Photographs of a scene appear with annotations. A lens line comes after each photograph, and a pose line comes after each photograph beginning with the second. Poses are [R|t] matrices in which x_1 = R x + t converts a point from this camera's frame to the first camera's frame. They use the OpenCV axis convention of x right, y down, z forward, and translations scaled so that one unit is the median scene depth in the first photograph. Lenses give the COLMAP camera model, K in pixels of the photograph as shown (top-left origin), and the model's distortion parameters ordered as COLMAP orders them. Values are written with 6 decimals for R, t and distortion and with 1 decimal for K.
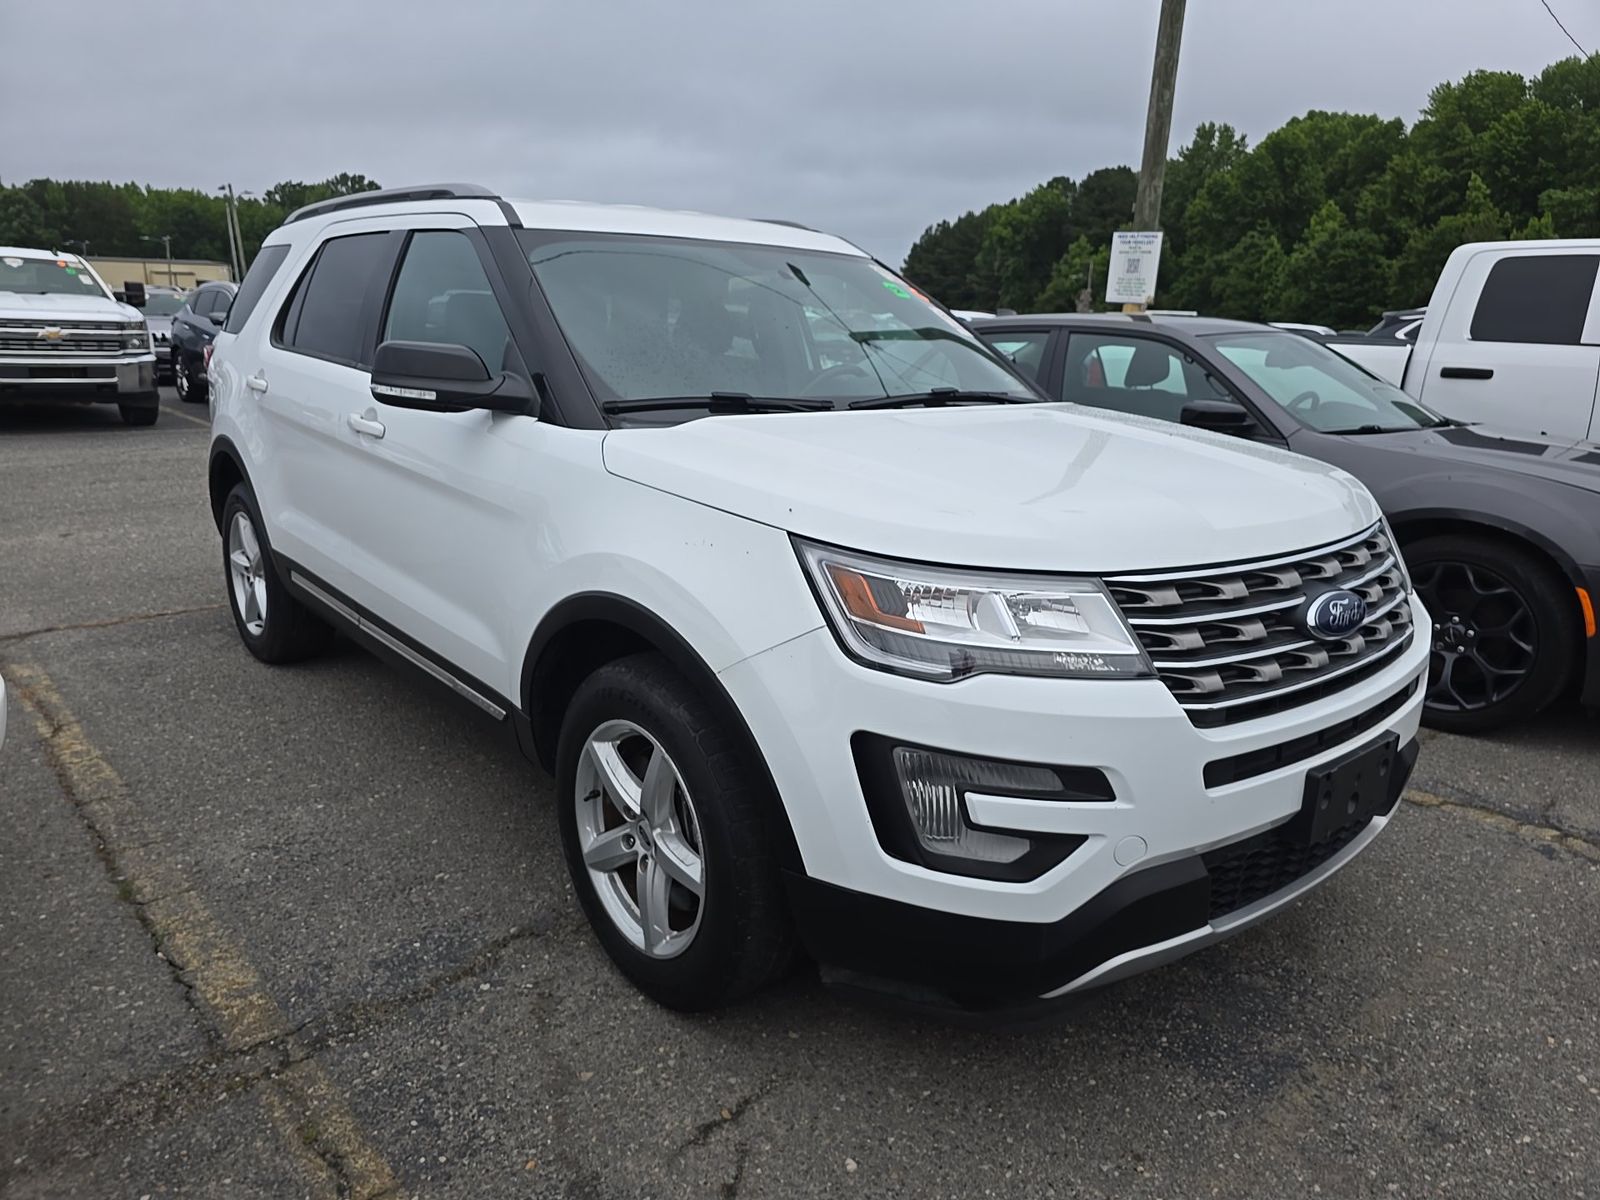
lens RADIAL K [[1079.0, 0, 793.7], [0, 1079.0, 596.6], [0, 0, 1]] dist [0.061697, -0.050985]
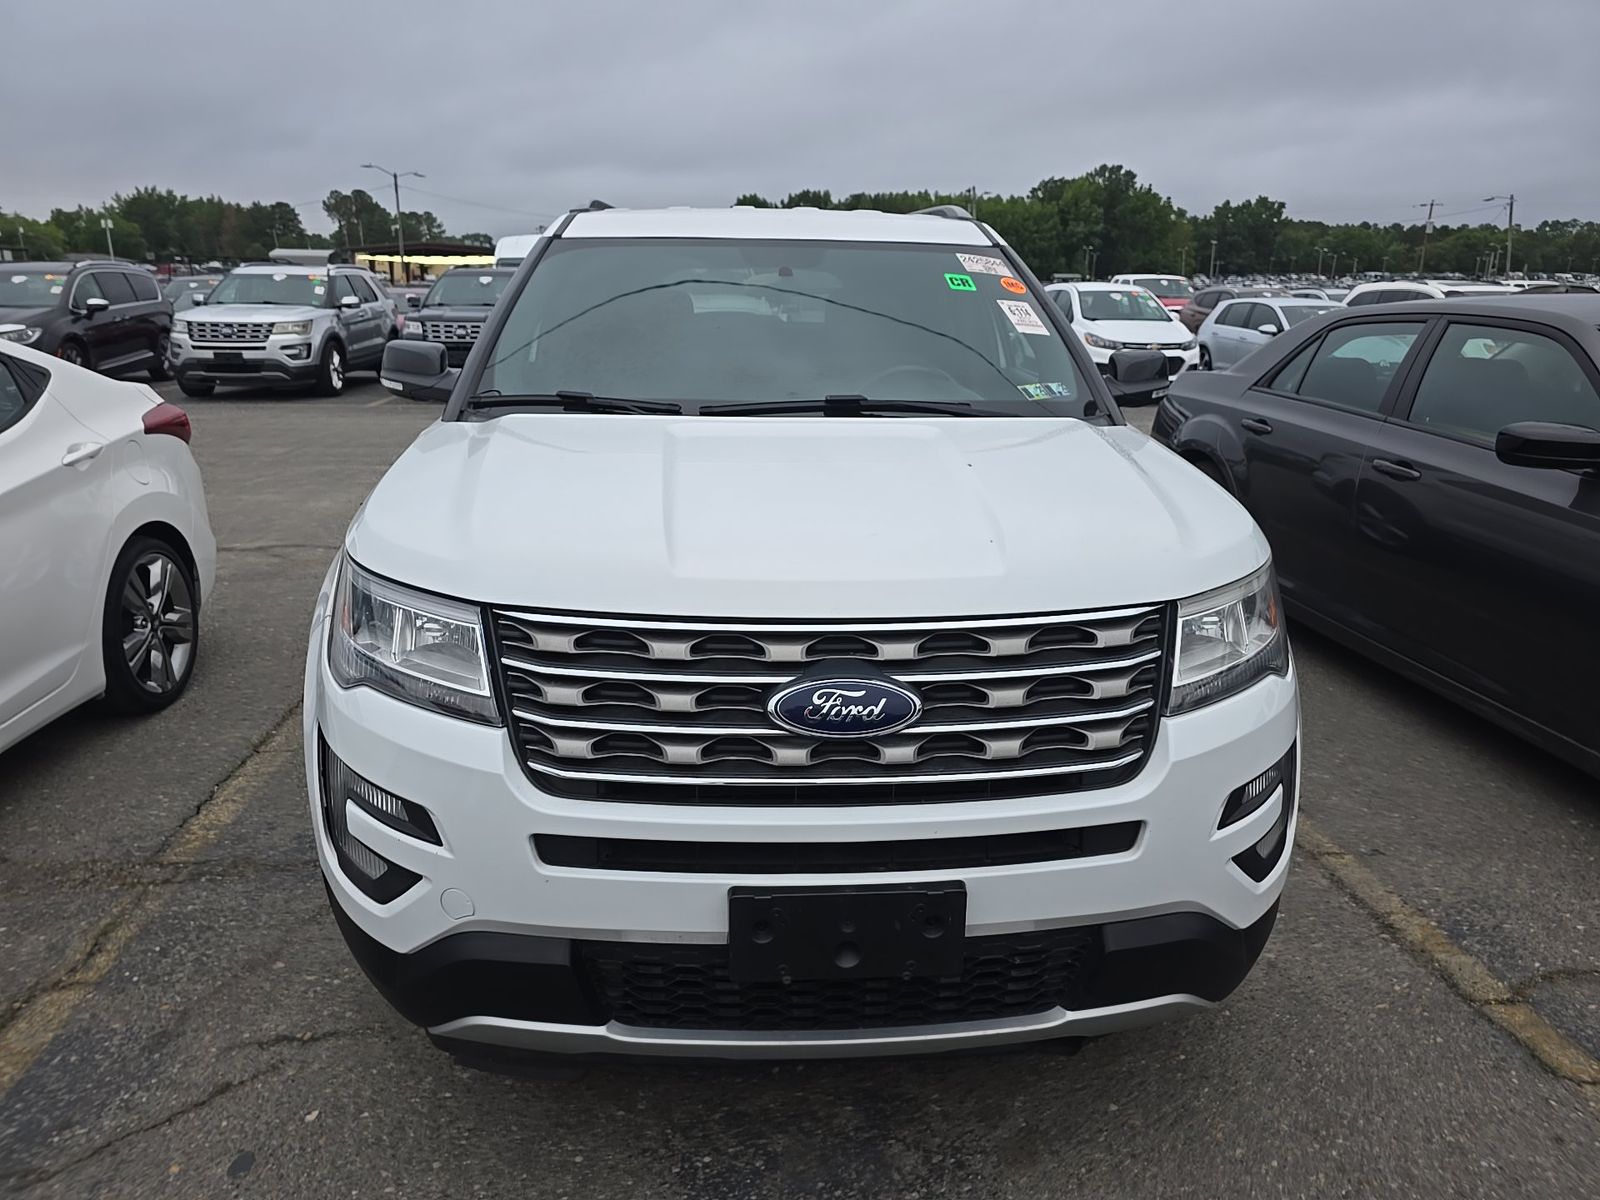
lens RADIAL K [[1079.0, 0, 793.7], [0, 1079.0, 596.6], [0, 0, 1]] dist [0.061697, -0.050985]
pose [[0.813392, 0.140596, -0.564469, 0.754612], [-0.133272, 0.989583, 0.054439, -0.083960], [0.566243, 0.030947, 0.823657, 0.288331]]
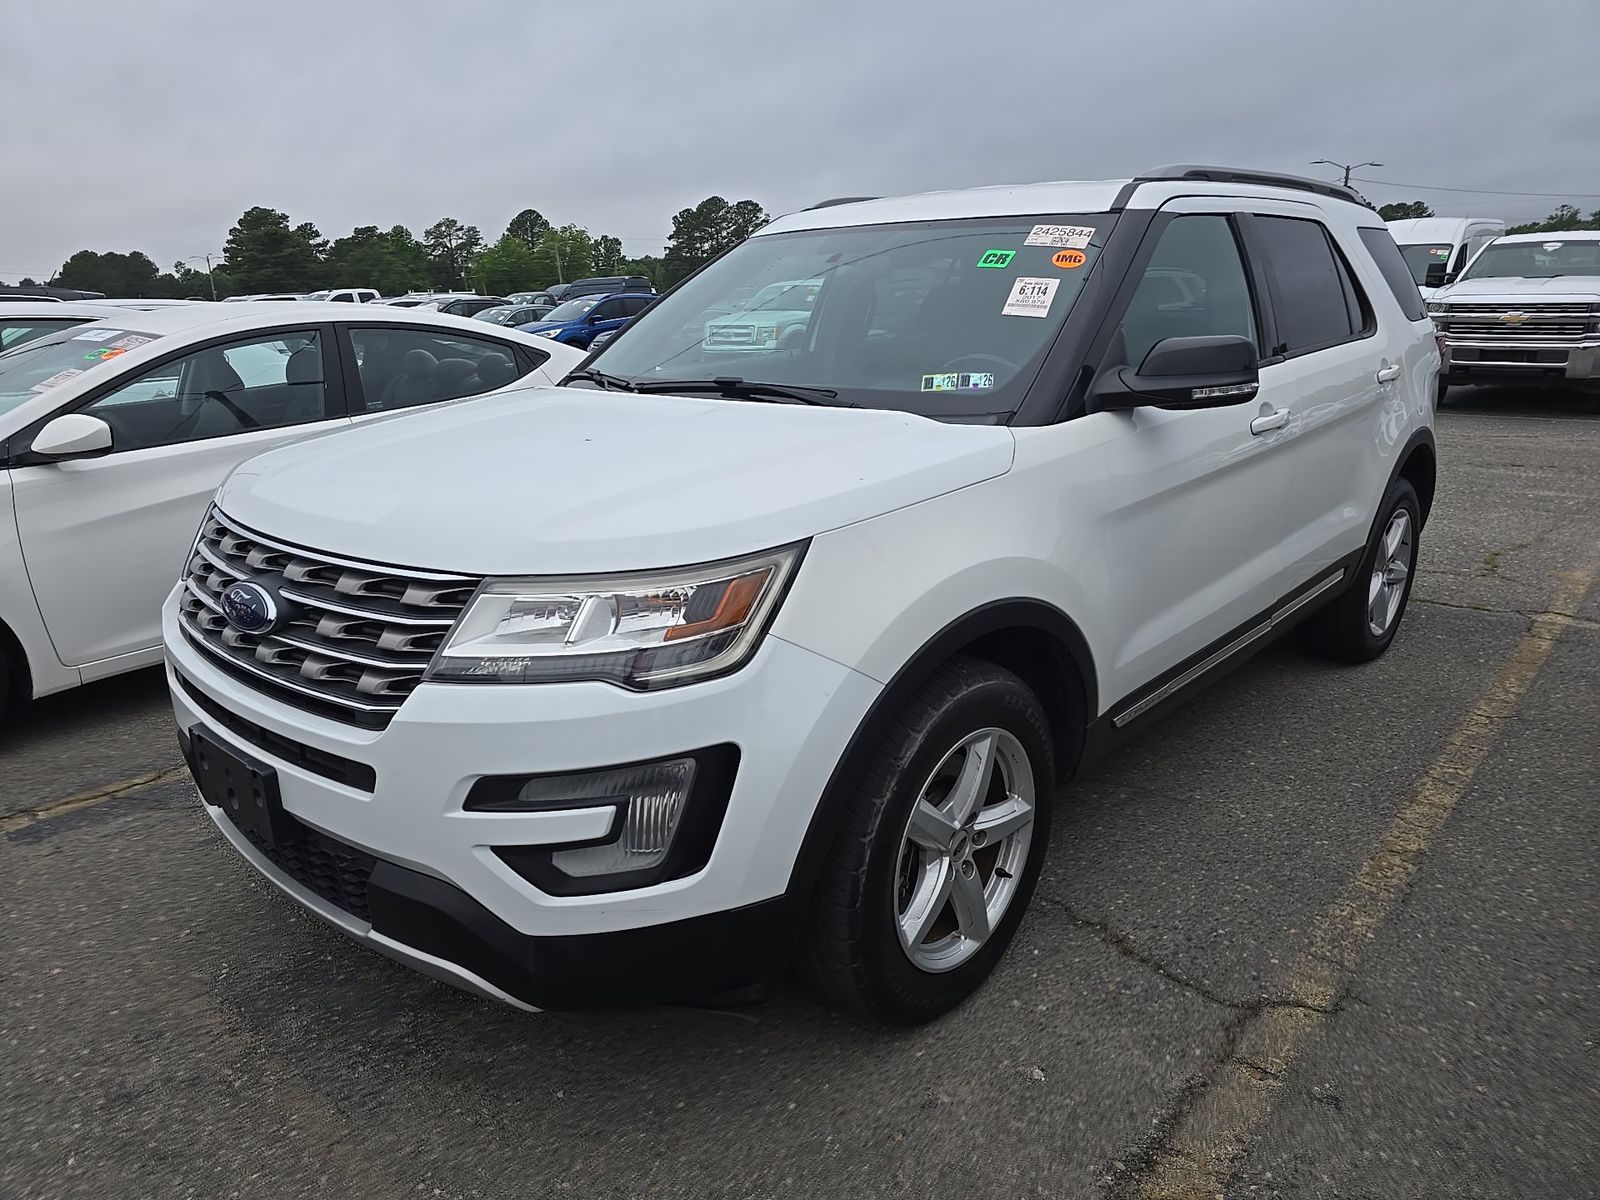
lens RADIAL K [[1079.0, 0, 793.7], [0, 1079.0, 596.6], [0, 0, 1]] dist [0.061697, -0.050985]
pose [[0.128913, 0.232458, -0.964025, 1.276530], [-0.217850, 0.955027, 0.201157, -0.252070], [0.967431, 0.184082, 0.173757, 1.099339]]
